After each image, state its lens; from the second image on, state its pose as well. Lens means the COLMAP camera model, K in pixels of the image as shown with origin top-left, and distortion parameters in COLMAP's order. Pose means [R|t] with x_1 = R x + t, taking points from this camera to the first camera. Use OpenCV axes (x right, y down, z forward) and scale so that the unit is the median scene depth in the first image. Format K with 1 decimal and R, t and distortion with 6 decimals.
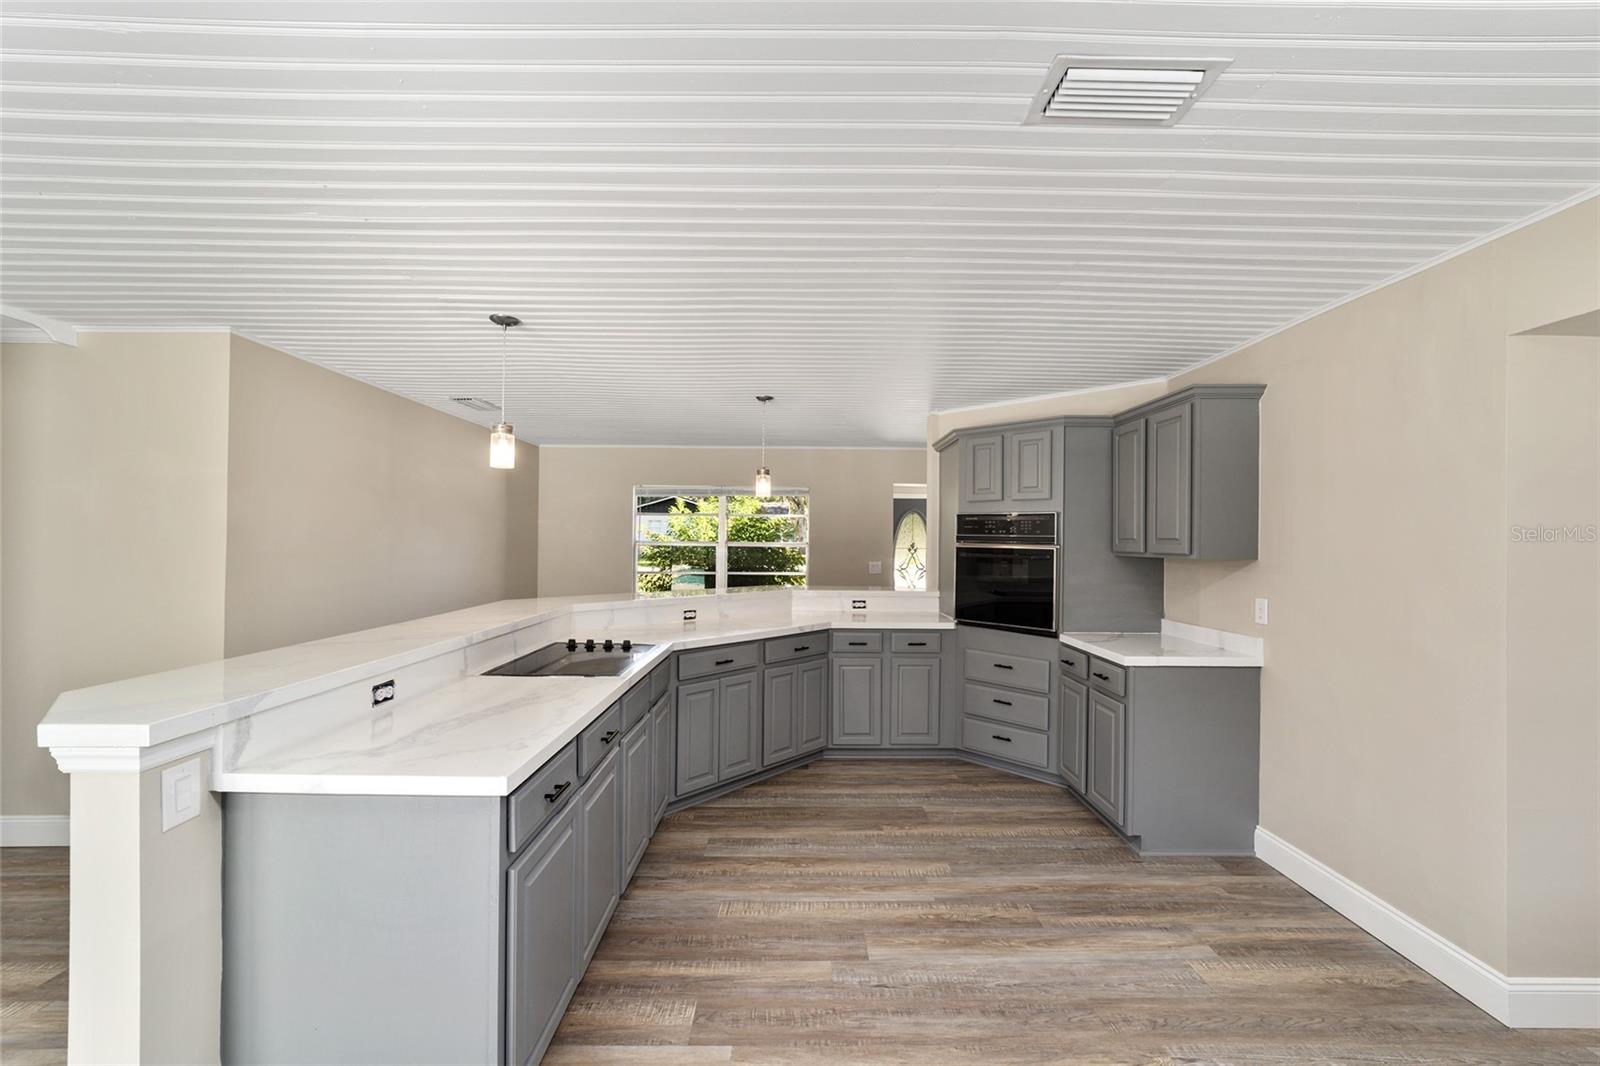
lens RADIAL K [[631.9, 0, 801.3], [0, 631.9, 537.7], [0, 0, 1]] dist [-0.020255, 0.011332]
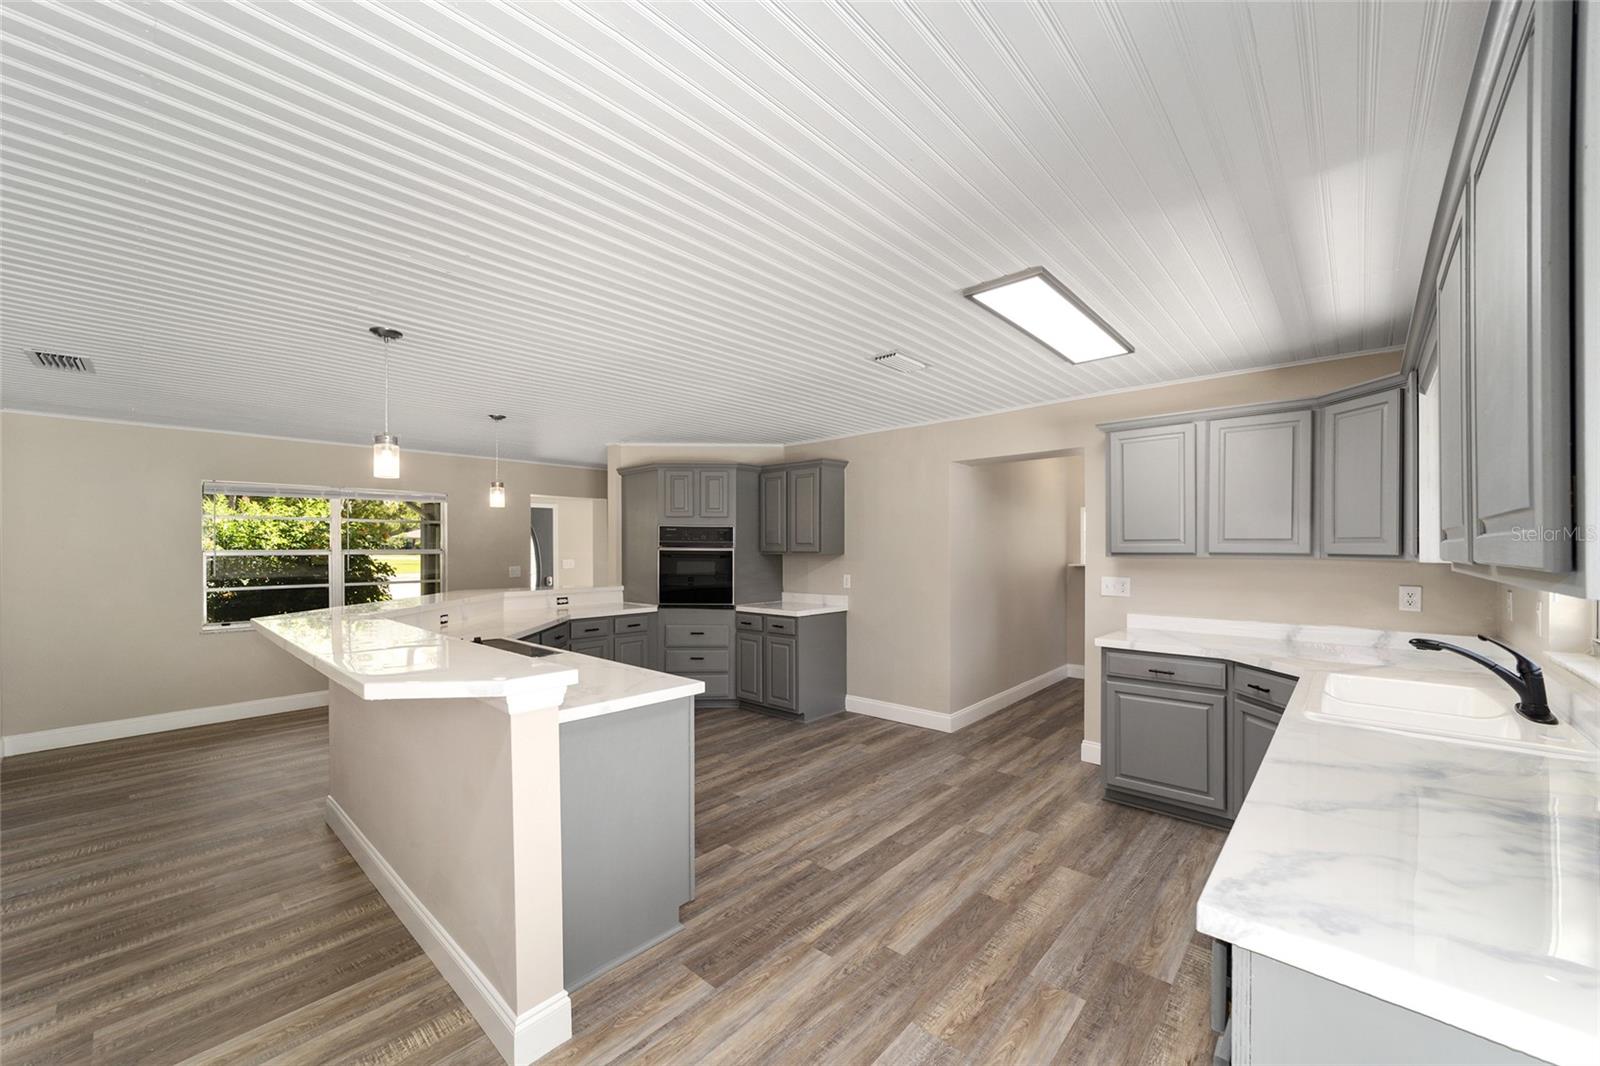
lens RADIAL K [[613.3, 0, 803.6], [0, 613.3, 547.9], [0, 0, 1]] dist [-0.000675, -0.000067]
pose [[0.684306, -0.010527, 0.729119, -0.712045], [0.004947, 0.999940, 0.009795, -0.002310], [-0.729178, -0.003096, 0.684317, -0.173440]]
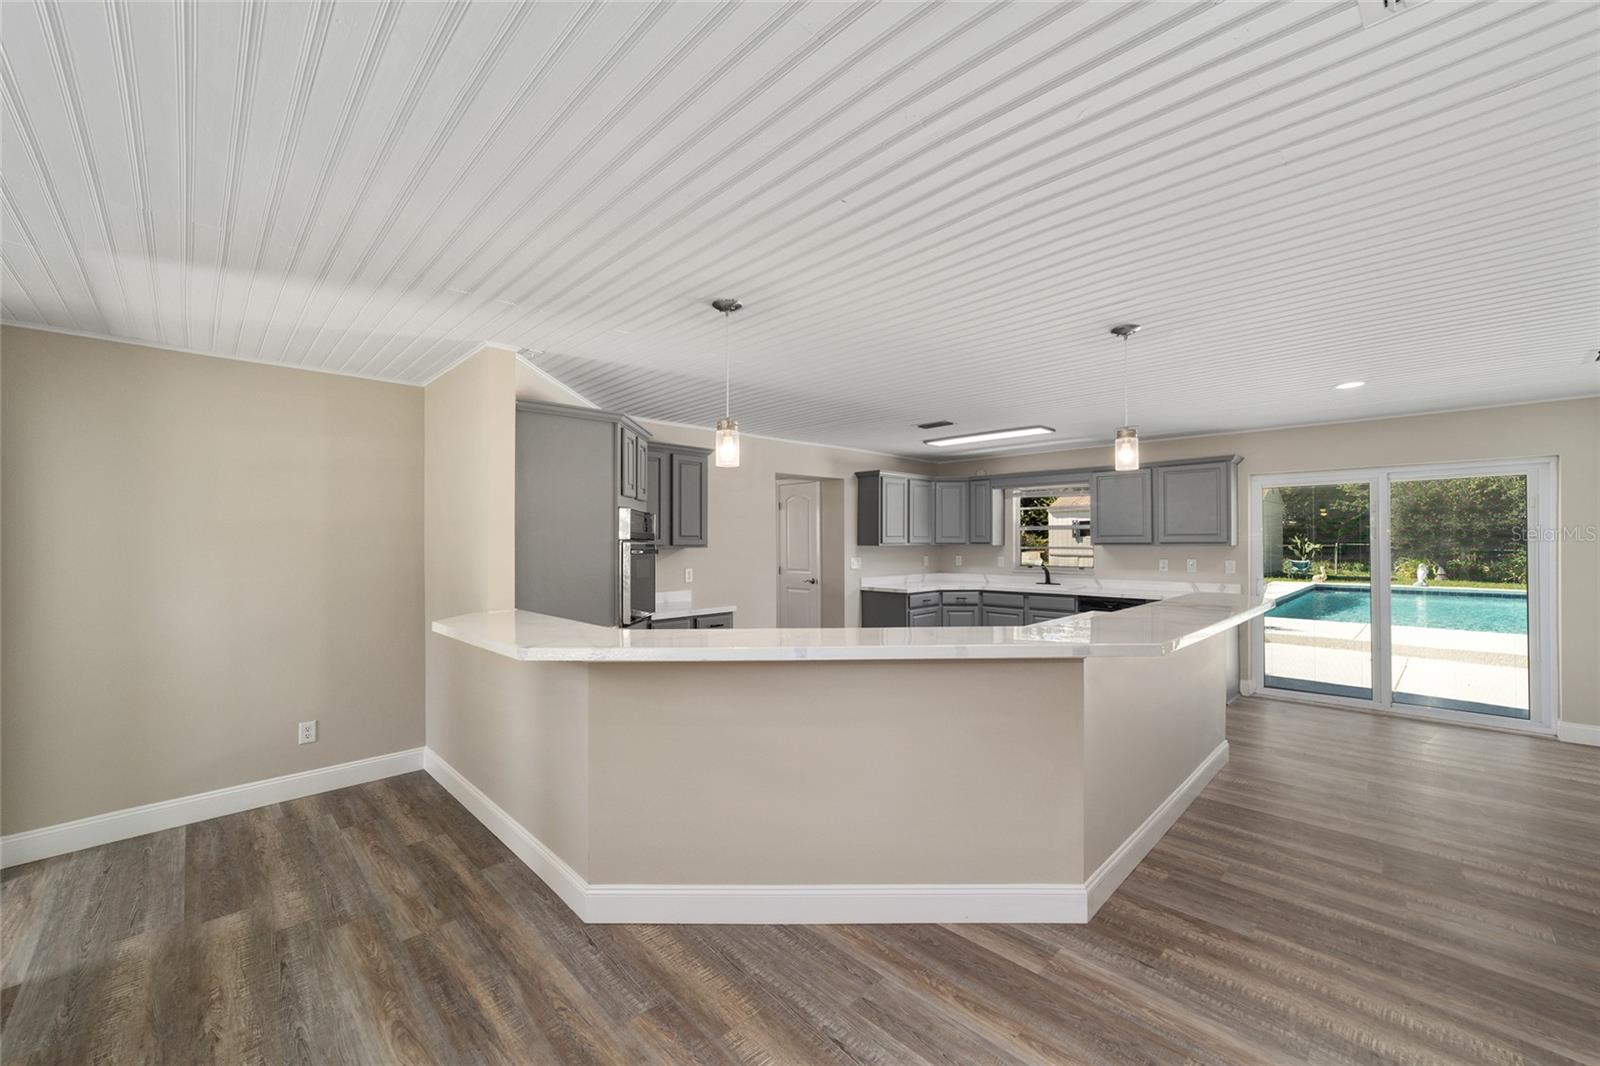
lens RADIAL K [[619.4, 0, 798.2], [0, 619.4, 542.6], [0, 0, 1]] dist [-0.002599, 0.000094]
pose [[-0.691192, -0.011515, 0.722579, -0.813556], [-0.008705, 0.999933, 0.007607, 0.005269], [-0.722618, -0.001032, -0.691246, 2.053573]]
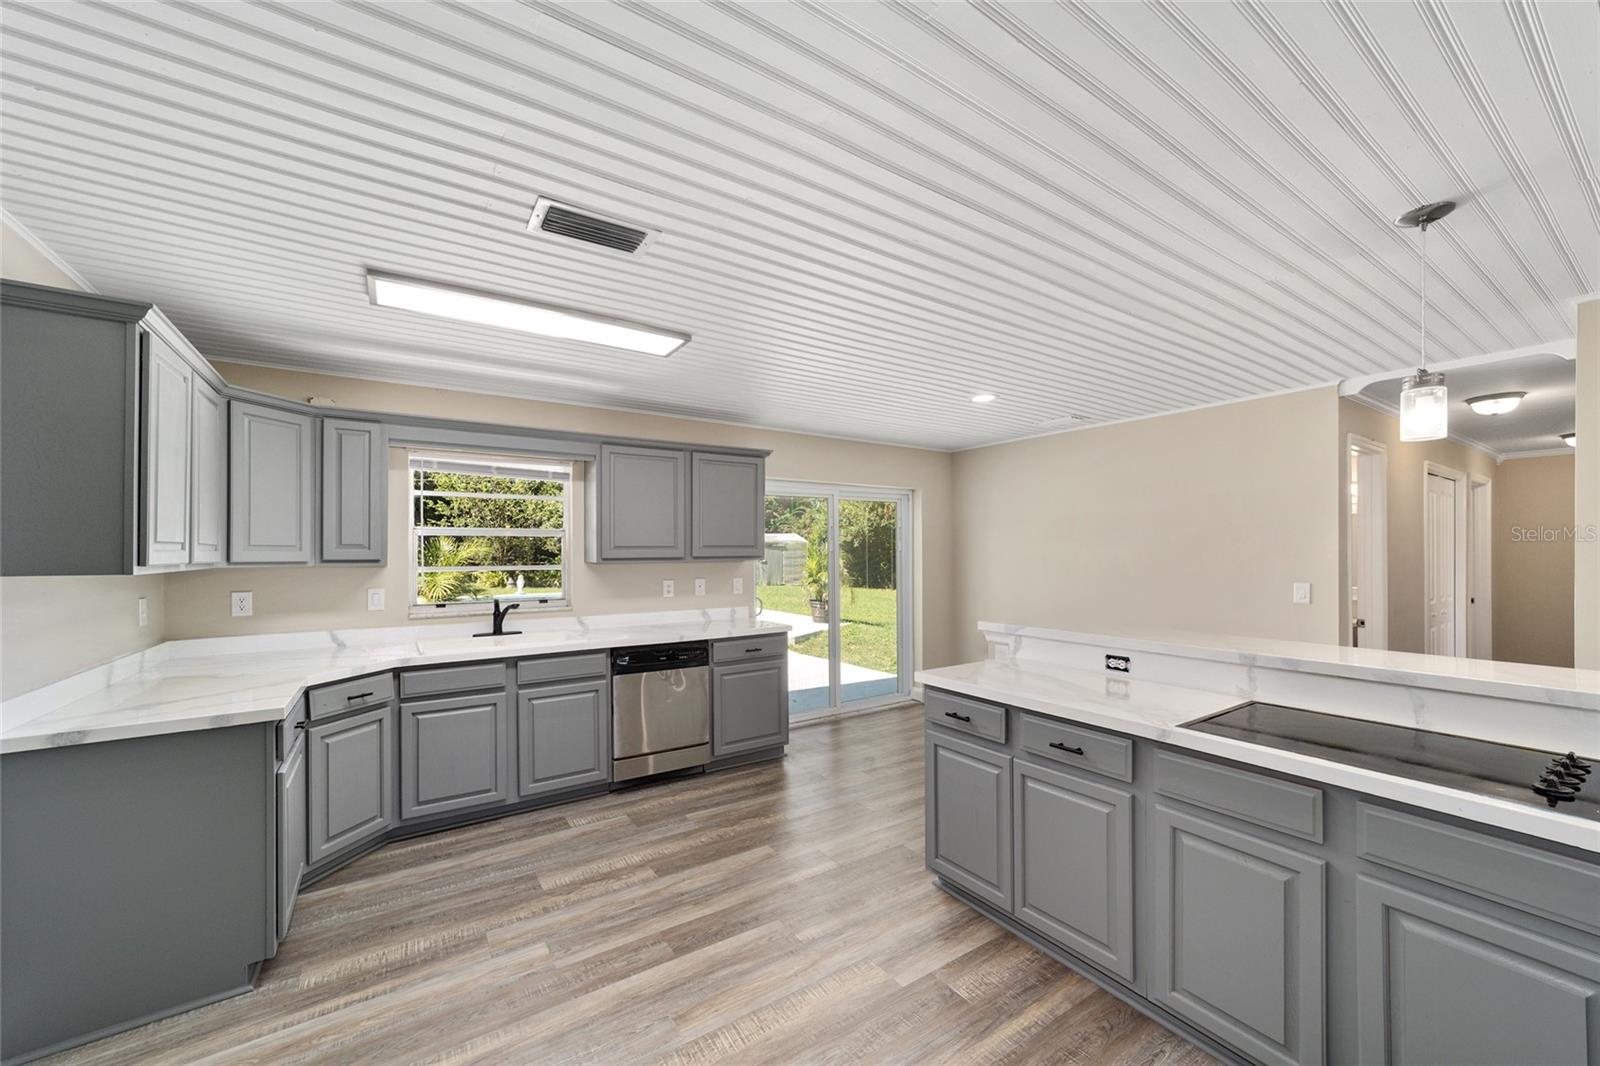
lens RADIAL K [[619.4, 0, 798.2], [0, 619.4, 542.6], [0, 0, 1]] dist [-0.002599, 0.000094]
pose [[-0.844324, -0.015353, -0.535613, 0.412490], [-0.001731, 0.999662, -0.025927, 0.014455], [0.535830, -0.020964, -0.844066, 1.144985]]
